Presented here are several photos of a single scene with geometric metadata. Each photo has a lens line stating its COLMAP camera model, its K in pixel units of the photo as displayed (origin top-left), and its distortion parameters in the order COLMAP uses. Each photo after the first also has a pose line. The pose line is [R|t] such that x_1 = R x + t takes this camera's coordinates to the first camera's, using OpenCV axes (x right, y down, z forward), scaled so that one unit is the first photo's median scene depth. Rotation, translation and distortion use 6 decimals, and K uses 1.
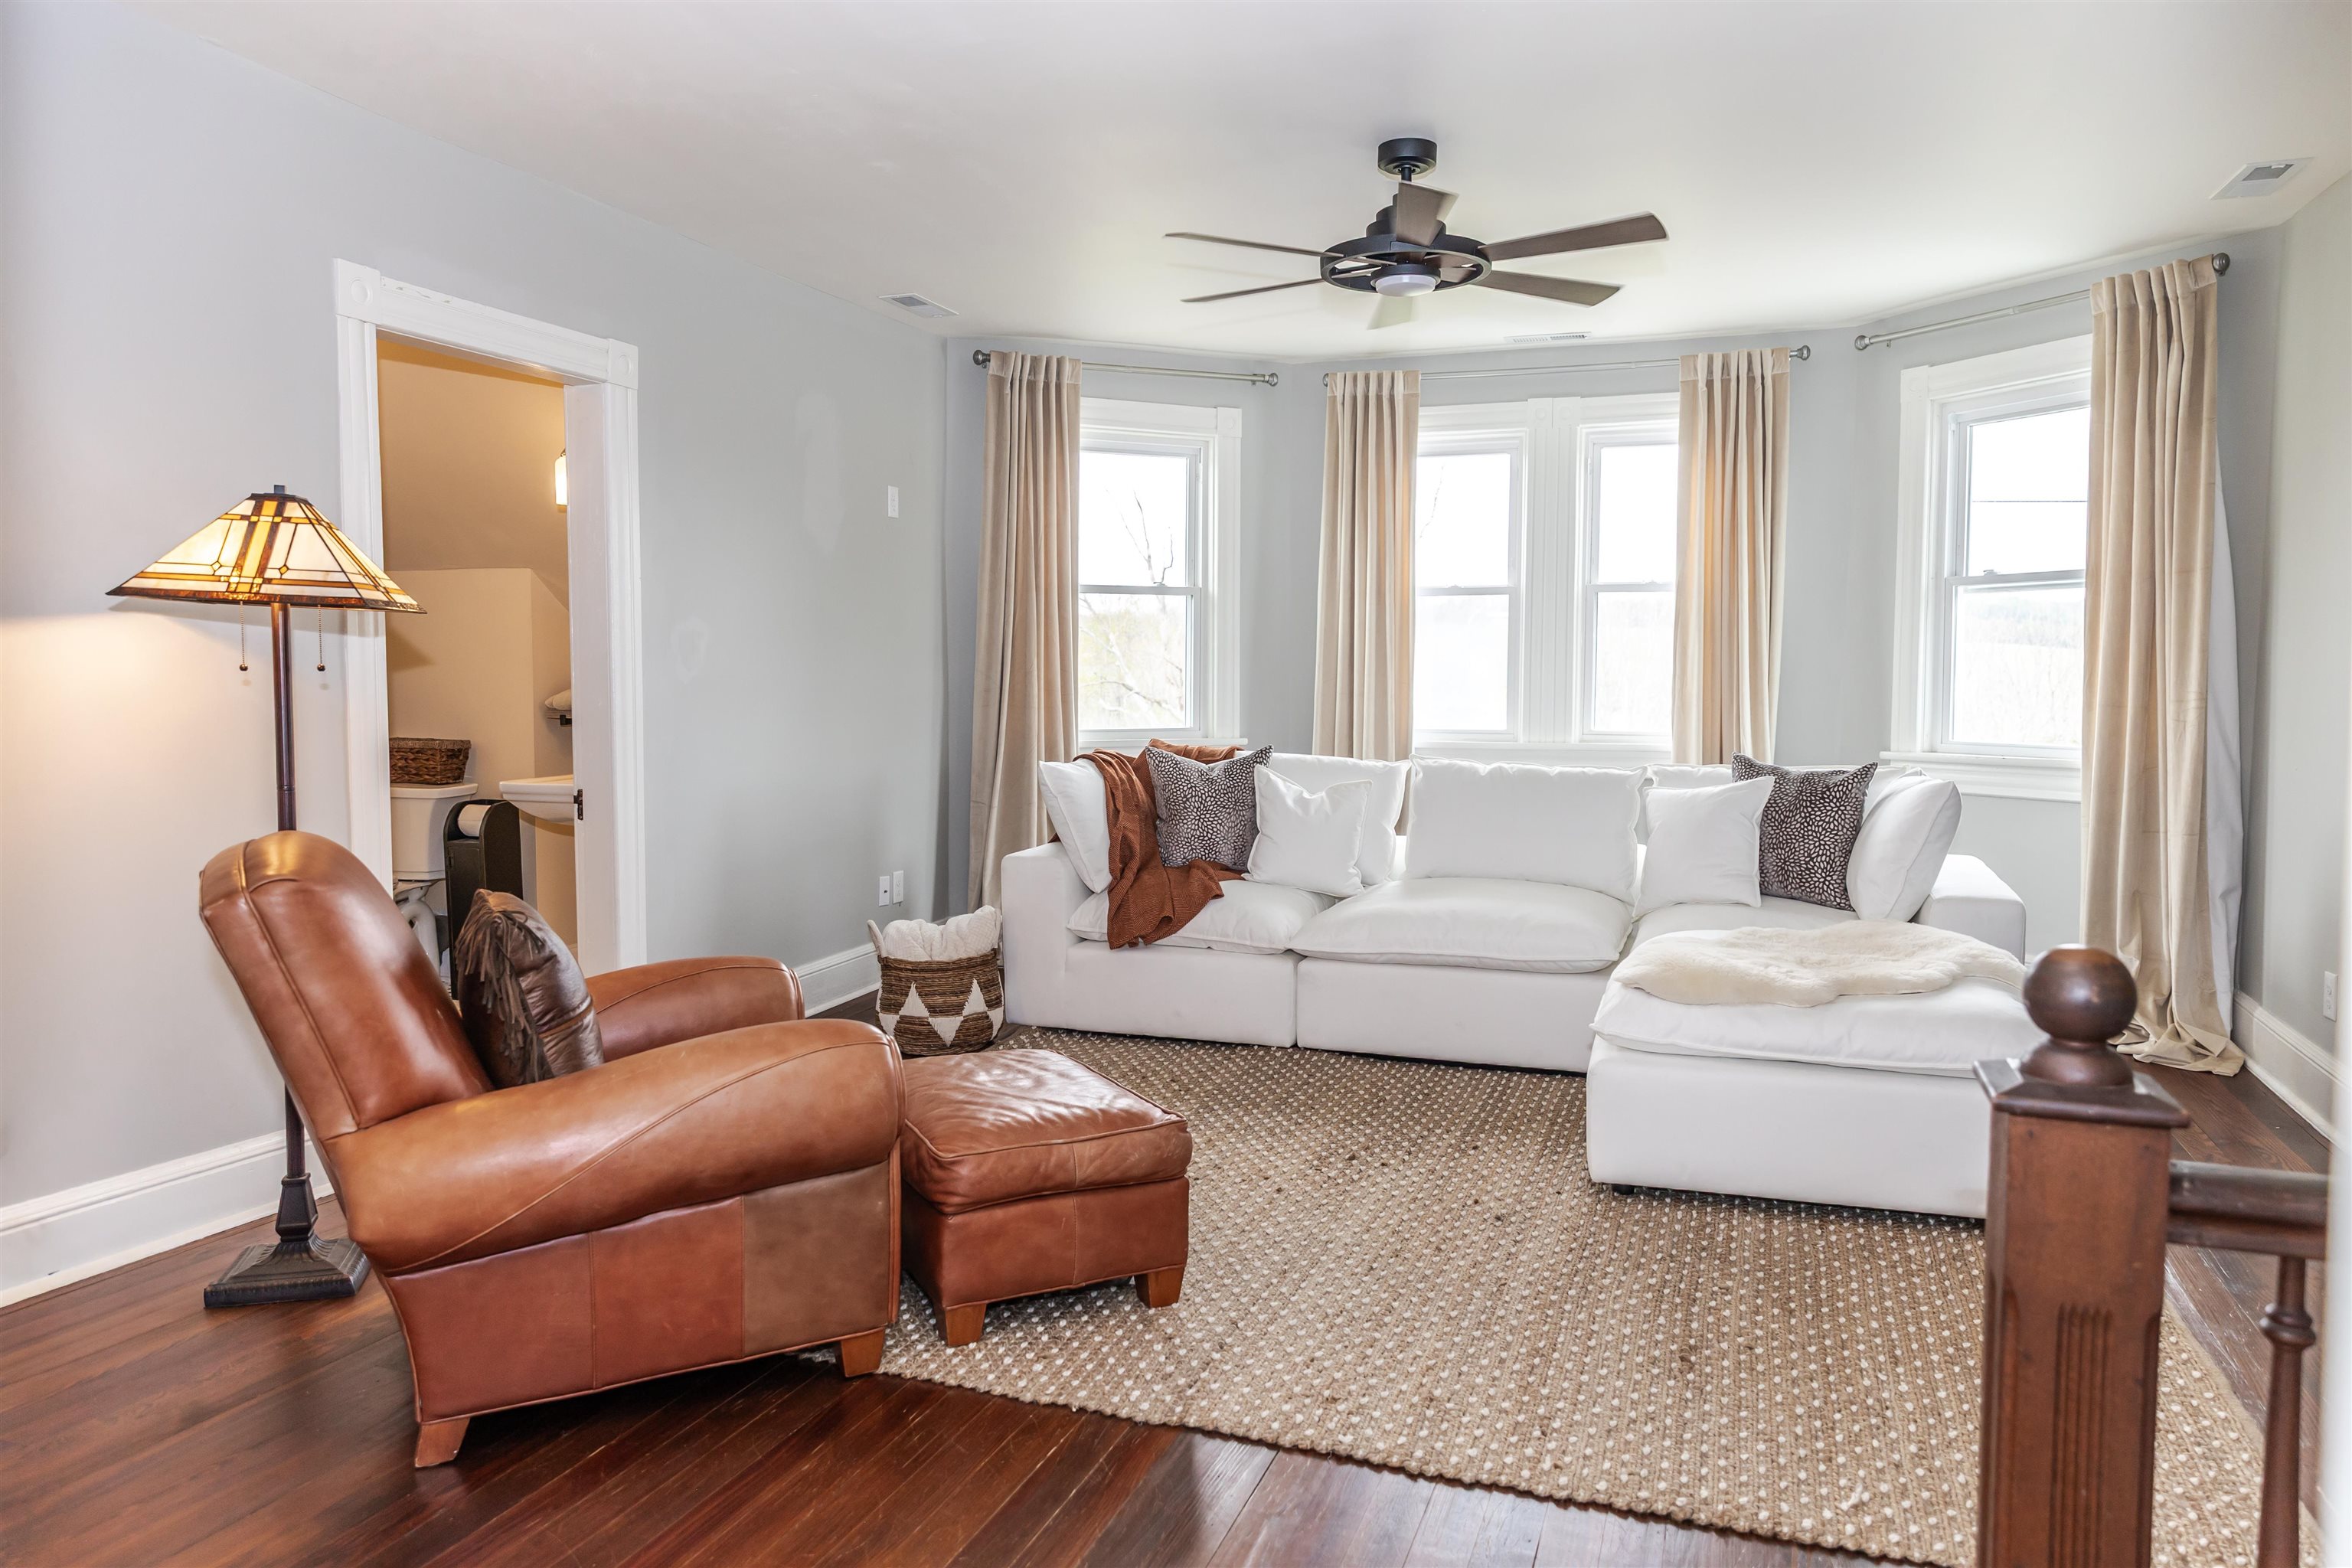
lens RADIAL K [[1571.8, 0, 1176.6], [0, 1571.8, 781.0], [0, 0, 1]] dist [0.023273, 0.004531]
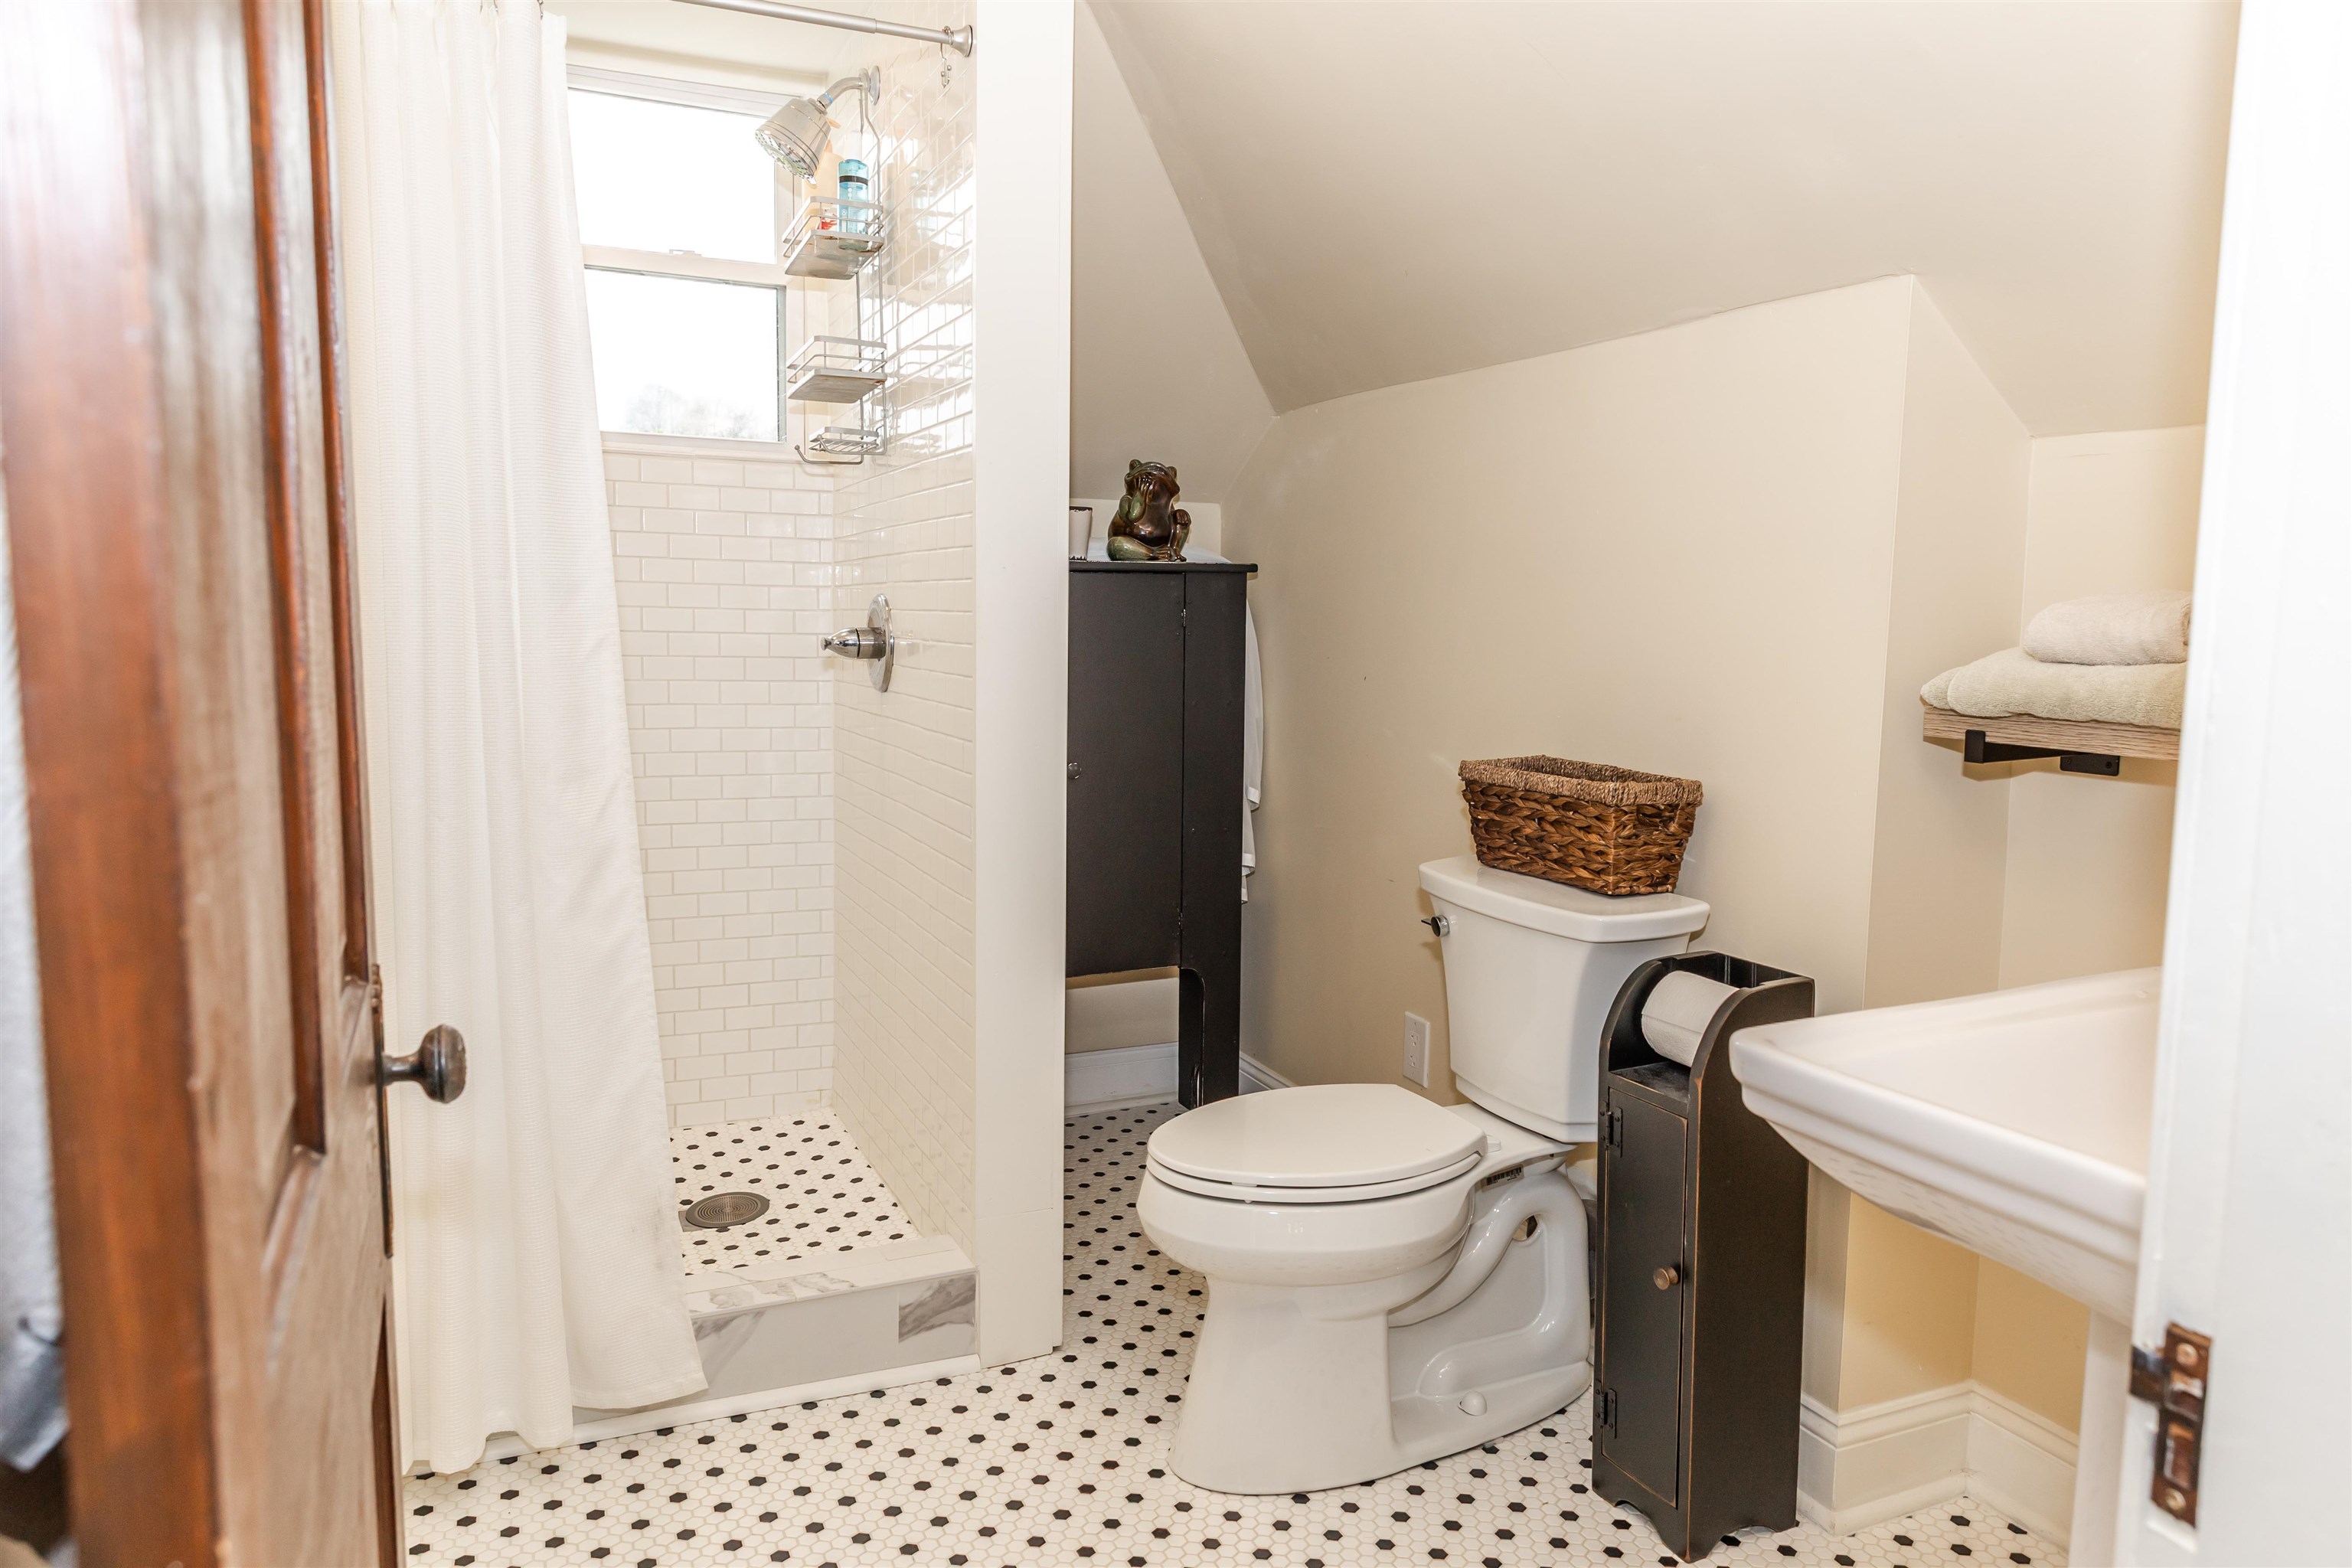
lens RADIAL K [[1571.8, 0, 1176.1], [0, 1571.8, 782.1], [0, 0, 1]] dist [0.023273, 0.004531]
pose [[0.704033, 0.083521, -0.705239, -0.280683], [-0.054777, 0.996488, 0.063330, -0.044196], [0.708052, -0.005955, 0.706135, 0.670530]]
